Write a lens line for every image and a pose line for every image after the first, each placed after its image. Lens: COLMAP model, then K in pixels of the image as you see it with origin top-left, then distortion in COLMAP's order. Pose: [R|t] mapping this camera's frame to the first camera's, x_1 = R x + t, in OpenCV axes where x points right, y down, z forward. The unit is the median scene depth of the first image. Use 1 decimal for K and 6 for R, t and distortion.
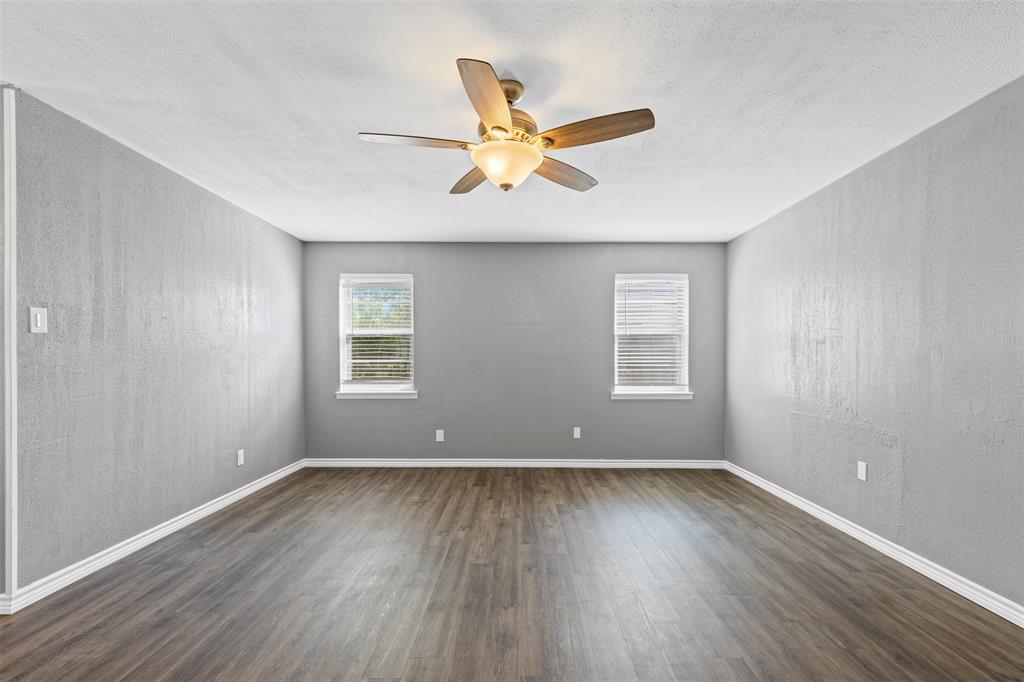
lens RADIAL K [[462.3, 0, 516.1], [0, 462.3, 359.7], [0, 0, 1]] dist [0.011131, -0.004132]
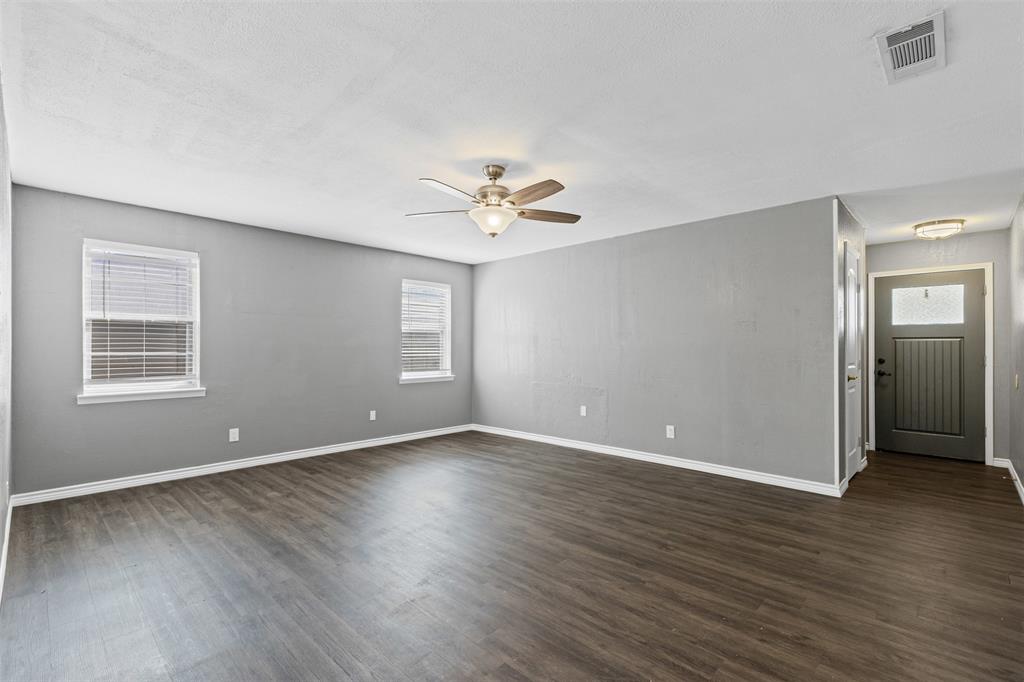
lens RADIAL K [[462.3, 0, 514.3], [0, 462.3, 345.3], [0, 0, 1]] dist [0.011131, -0.004132]
pose [[0.686458, 0.003934, 0.727158, -0.528303], [0.003945, 0.999951, -0.009134, -0.001769], [-0.727158, 0.009139, 0.686409, -0.034151]]
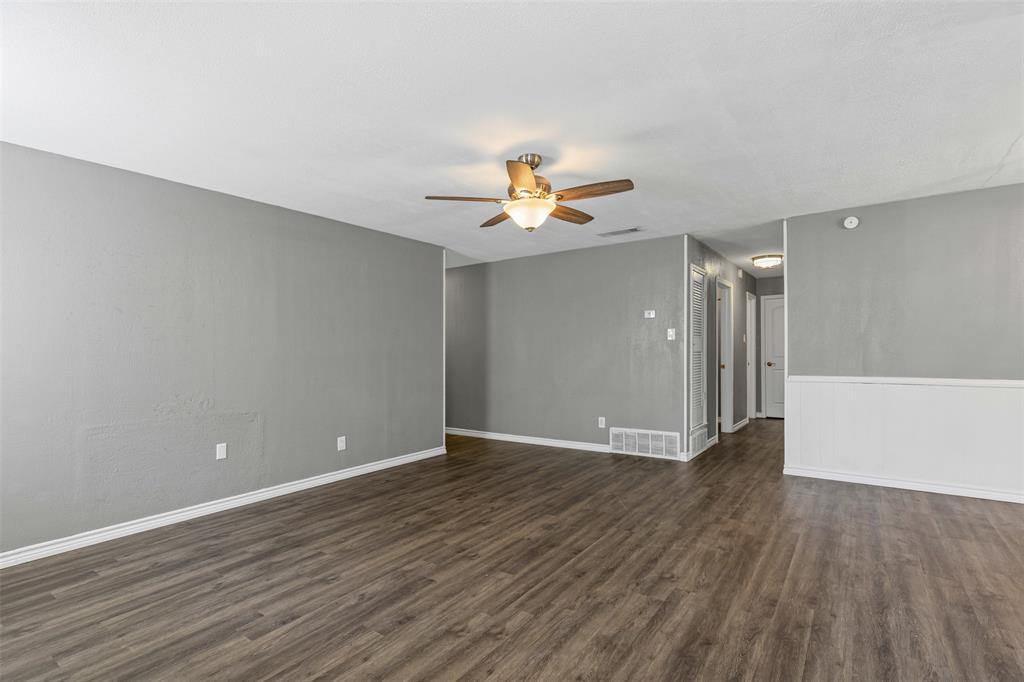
lens RADIAL K [[496.1, 0, 510.6], [0, 496.1, 344.5], [0, 0, 1]] dist [0.009736, -0.000136]
pose [[-0.819017, 0.016770, 0.573524, -0.414804], [0.014813, 0.999858, -0.008083, -0.008990], [-0.573578, 0.001875, -0.819149, 1.122432]]
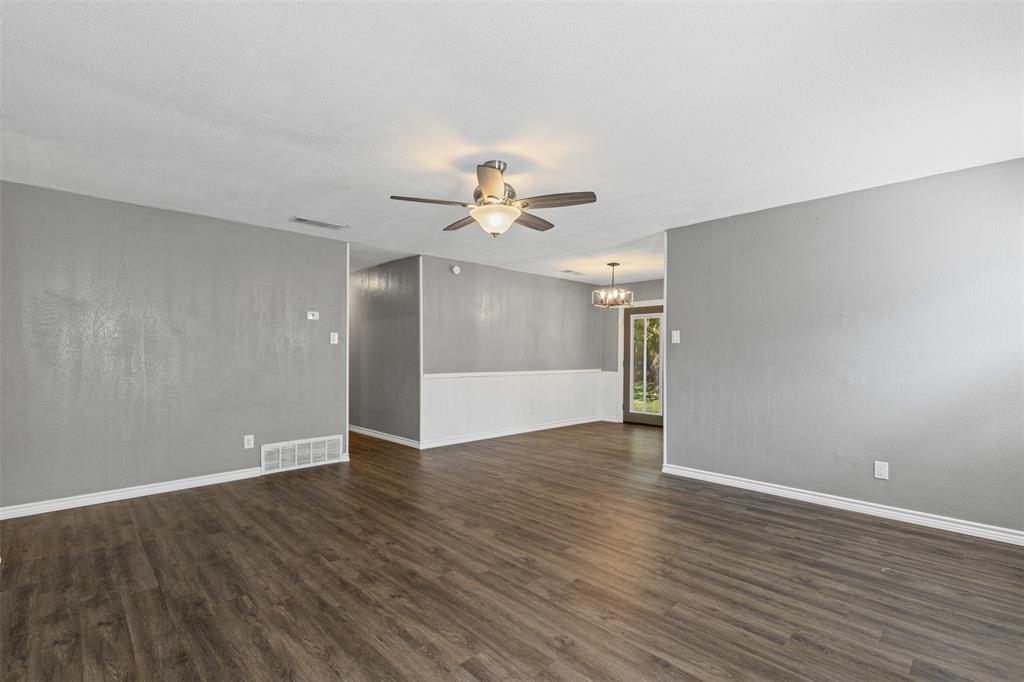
lens RADIAL K [[462.3, 0, 526.4], [0, 462.3, 357.9], [0, 0, 1]] dist [0.011131, -0.004132]
pose [[-0.701124, 0.003163, -0.713032, 0.459998], [-0.007387, 0.999904, 0.011699, -0.006589], [0.713001, 0.013469, -0.701033, 1.031973]]
